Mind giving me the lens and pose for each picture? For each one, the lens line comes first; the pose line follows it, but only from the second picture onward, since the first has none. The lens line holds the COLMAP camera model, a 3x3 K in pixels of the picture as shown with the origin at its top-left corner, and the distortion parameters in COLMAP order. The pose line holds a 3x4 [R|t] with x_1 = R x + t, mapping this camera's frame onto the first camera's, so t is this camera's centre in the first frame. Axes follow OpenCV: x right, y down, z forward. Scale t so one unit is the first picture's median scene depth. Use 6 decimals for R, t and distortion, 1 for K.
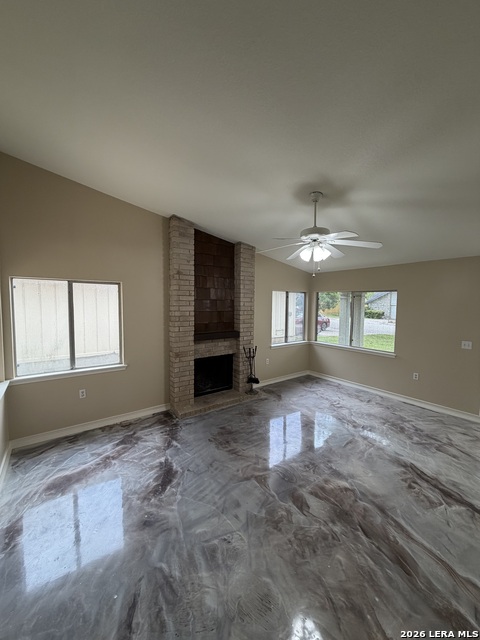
lens RADIAL K [[253.9, 0, 240.0], [0, 253.9, 320.0], [0, 0, 1]] dist [-0.000258, -0.000042]
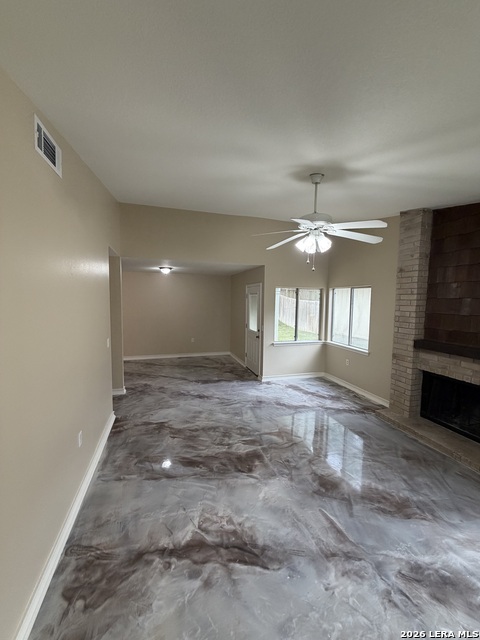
lens RADIAL K [[253.9, 0, 240.0], [0, 253.9, 320.0], [0, 0, 1]] dist [-0.000258, -0.000042]
pose [[-0.344638, 0.064956, -0.936486, 0.945238], [-0.076500, 0.992342, 0.096984, -0.052266], [0.935613, 0.105066, -0.337029, 0.839435]]
